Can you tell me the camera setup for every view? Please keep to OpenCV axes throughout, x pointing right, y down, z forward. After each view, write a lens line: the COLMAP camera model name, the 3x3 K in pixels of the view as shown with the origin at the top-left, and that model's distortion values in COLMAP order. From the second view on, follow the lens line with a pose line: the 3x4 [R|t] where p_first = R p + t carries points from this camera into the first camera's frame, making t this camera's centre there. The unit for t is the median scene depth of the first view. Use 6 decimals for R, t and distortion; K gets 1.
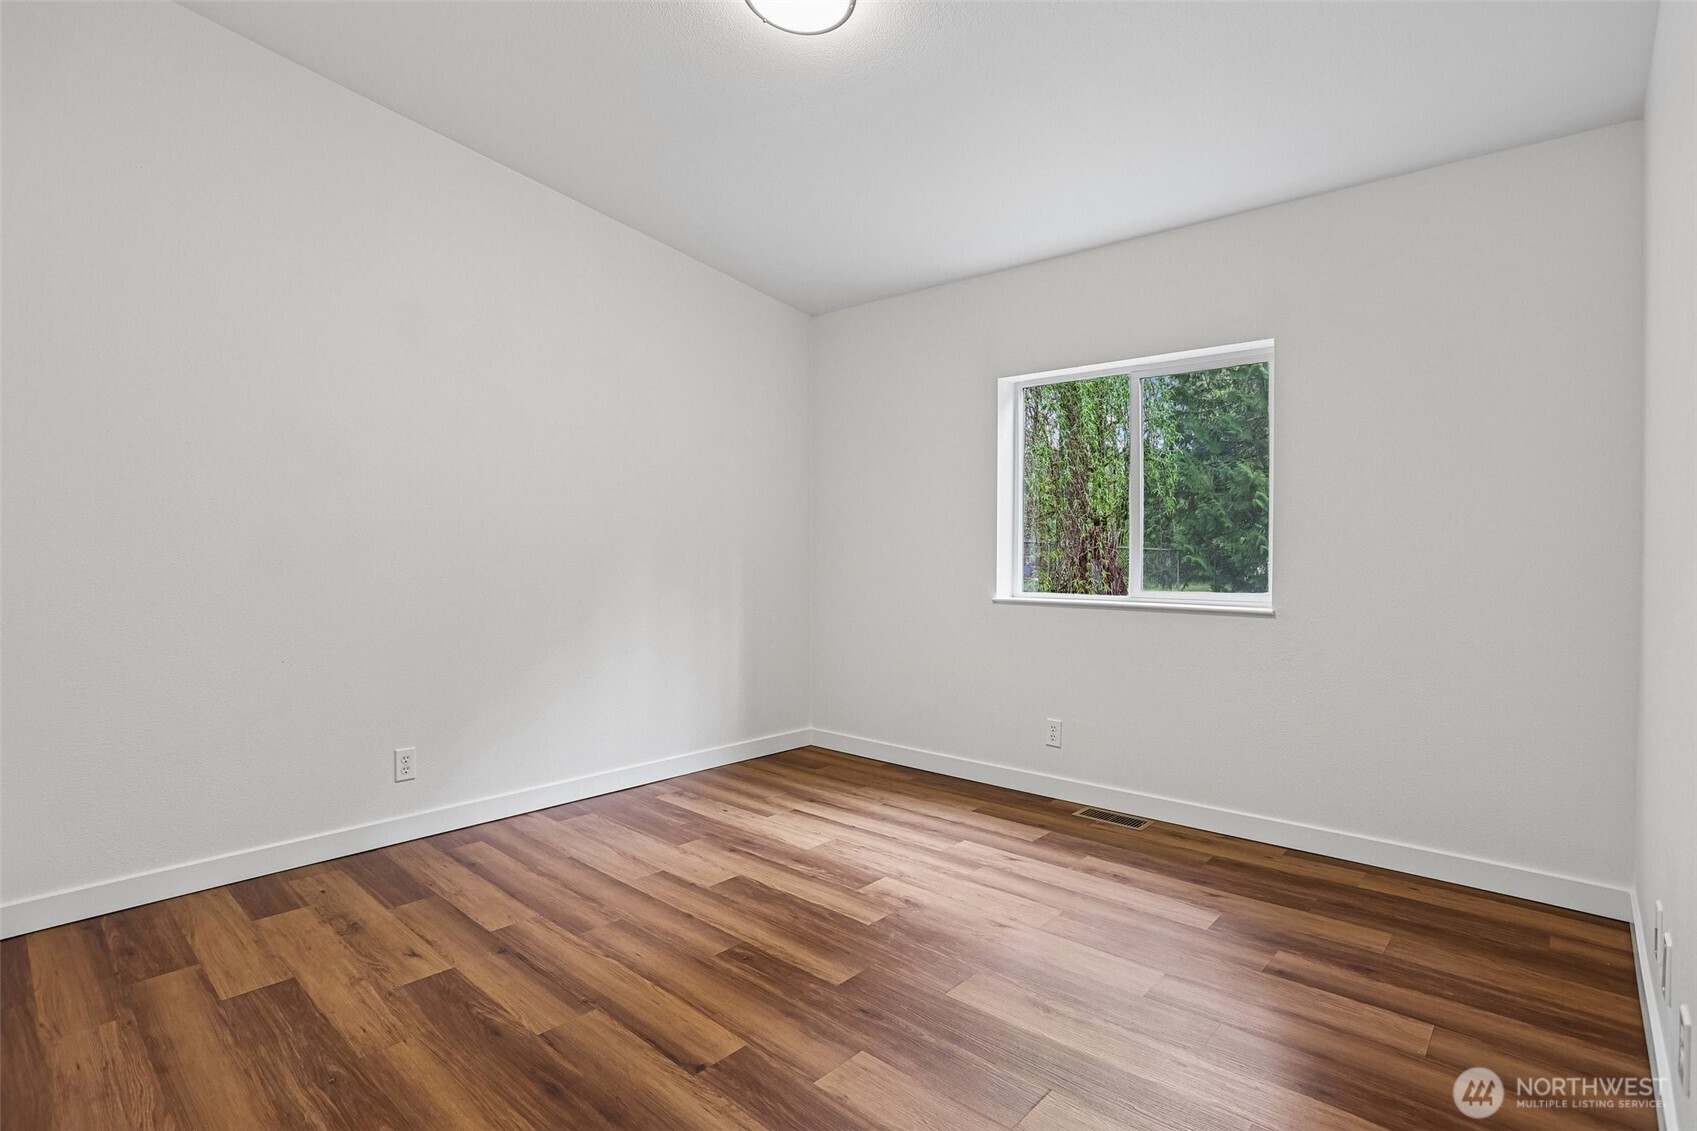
lens RADIAL K [[833.2, 0, 842.2], [0, 833.2, 574.0], [0, 0, 1]] dist [-0.030111, 0.009883]
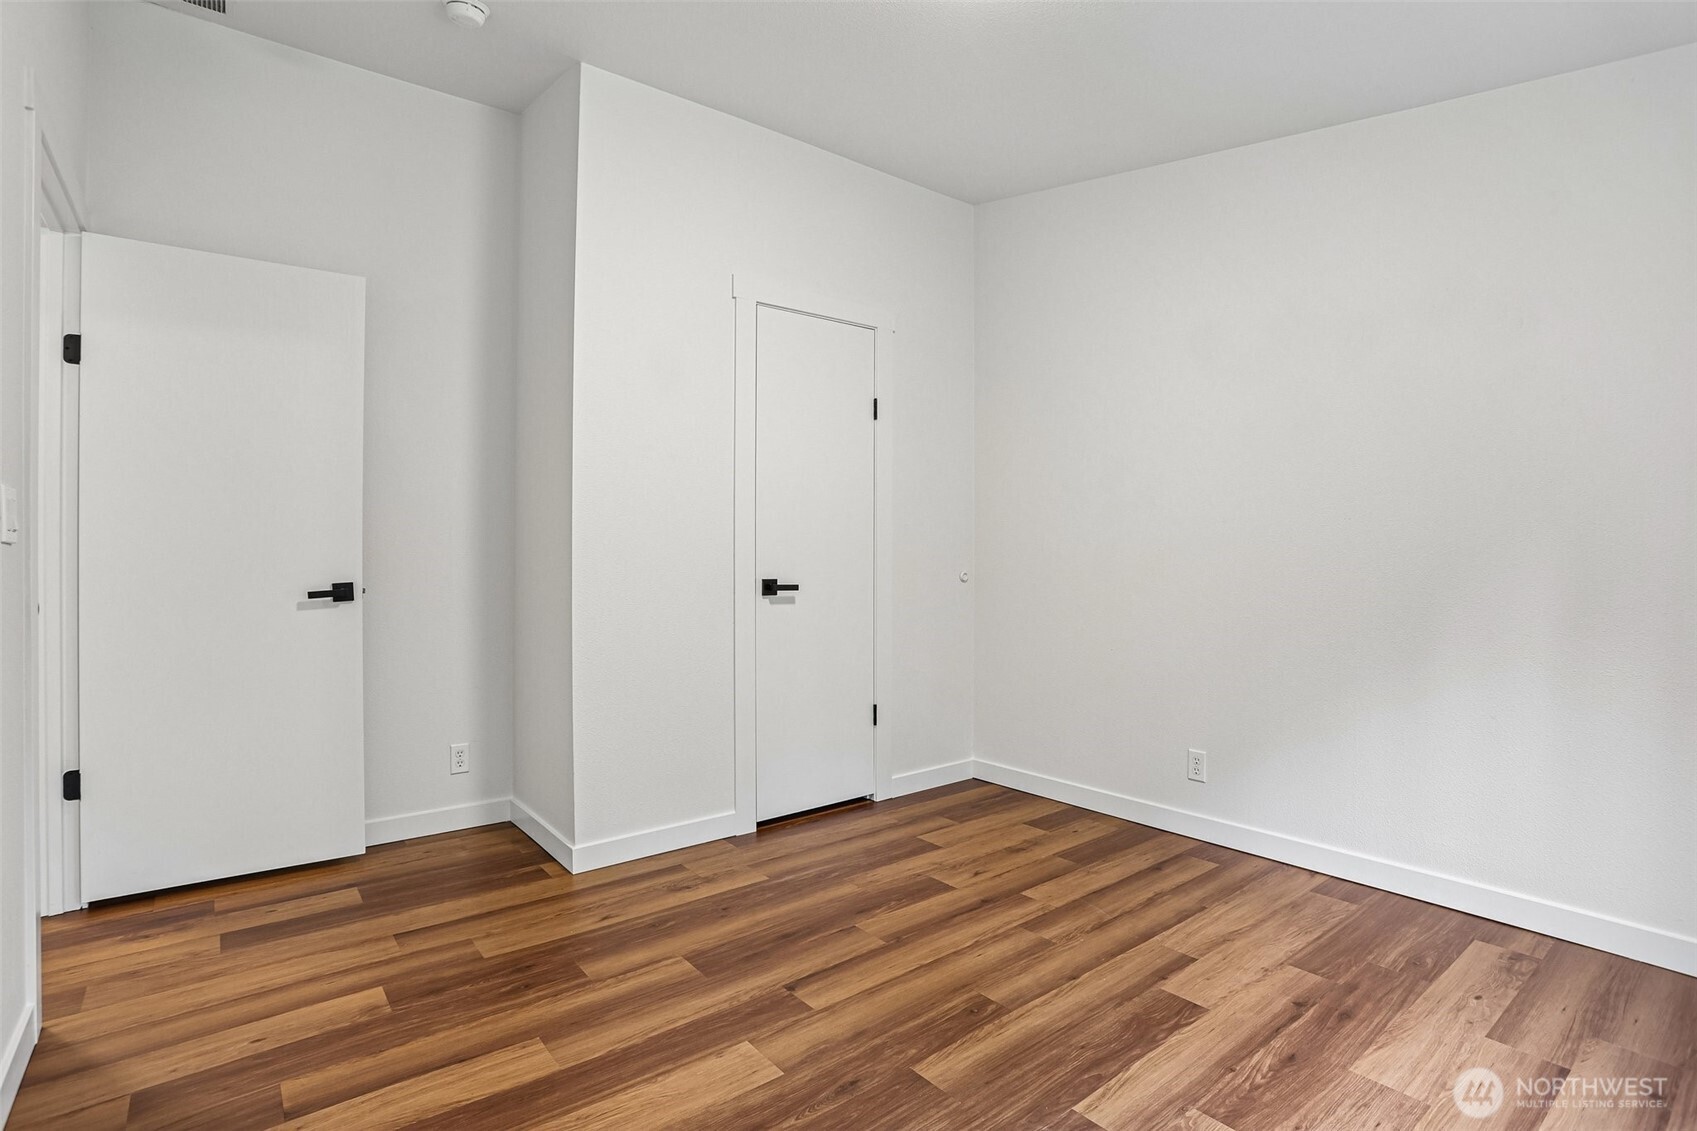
lens RADIAL K [[833.2, 0, 854.4], [0, 833.2, 562.7], [0, 0, 1]] dist [-0.030111, 0.009883]
pose [[-0.156685, 0.003635, -0.987642, 0.664792], [-0.028659, 0.999555, 0.008226, -0.027332], [0.987233, 0.029593, -0.156511, 0.828657]]
